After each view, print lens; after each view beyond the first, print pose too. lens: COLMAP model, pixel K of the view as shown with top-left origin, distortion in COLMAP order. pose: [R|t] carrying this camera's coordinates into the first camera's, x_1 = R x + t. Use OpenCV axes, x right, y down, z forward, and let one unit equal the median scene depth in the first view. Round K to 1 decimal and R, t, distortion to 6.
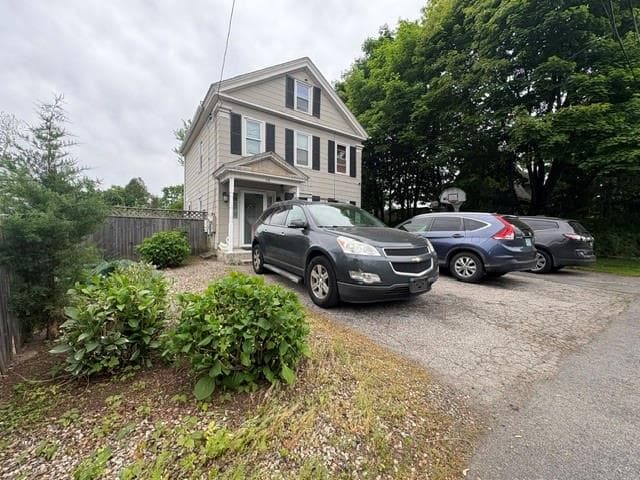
lens RADIAL K [[255.7, 0, 319.2], [0, 255.7, 233.7], [0, 0, 1]] dist [-0.002170, -0.001090]
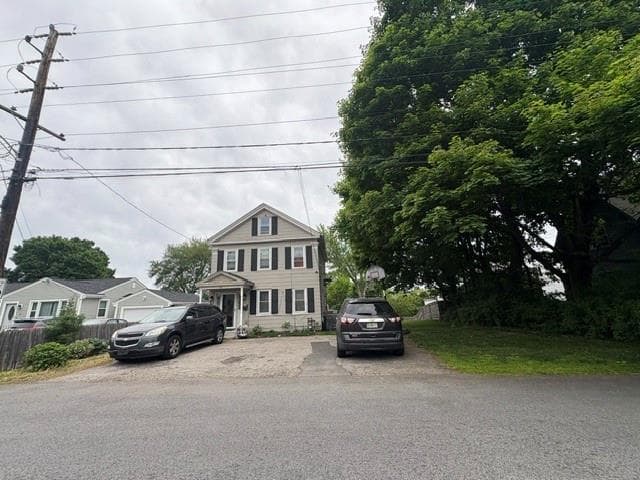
lens RADIAL K [[255.7, 0, 319.5], [0, 255.7, 238.6], [0, 0, 1]] dist [-0.002170, -0.001090]
pose [[0.802462, -0.209162, -0.558843, 1.060784], [0.059391, 0.959898, -0.273986, -0.010349], [0.593740, 0.186673, 0.782704, -0.012572]]
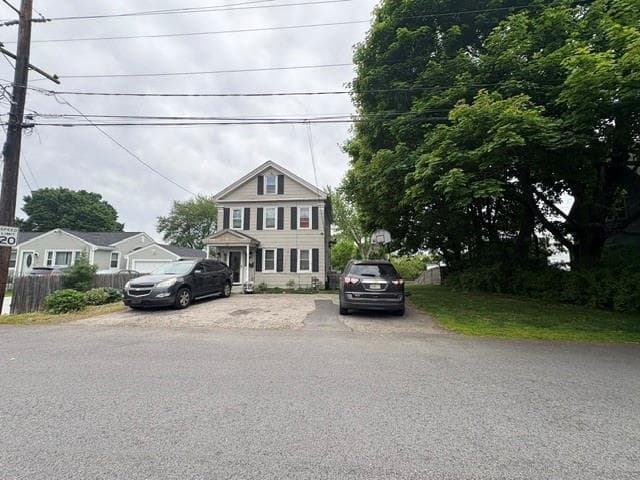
lens RADIAL K [[255.7, 0, 319.3], [0, 255.7, 239.6], [0, 0, 1]] dist [-0.002170, -0.001090]
pose [[0.795868, -0.090481, -0.598672, 1.051728], [0.017884, 0.991853, -0.126129, -0.008116], [0.605206, 0.089676, 0.791002, -0.006521]]
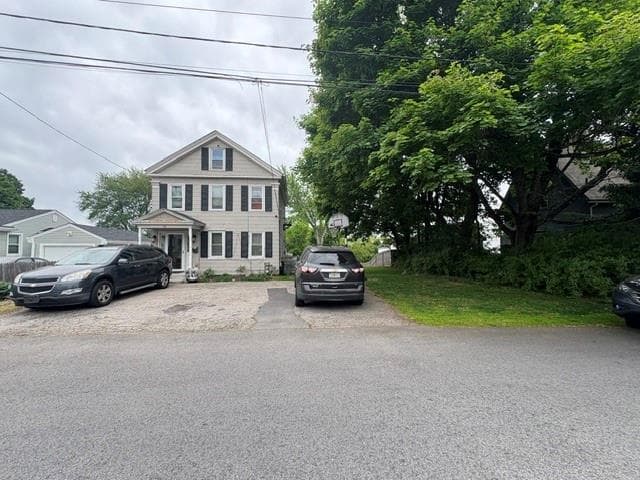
lens RADIAL K [[255.7, 0, 320.7], [0, 255.7, 240.6], [0, 0, 1]] dist [-0.002170, -0.001090]
pose [[0.892422, -0.044275, -0.449024, 1.005972], [0.025223, 0.998513, -0.048325, -0.024633], [0.450496, 0.031801, 0.892212, 0.056436]]
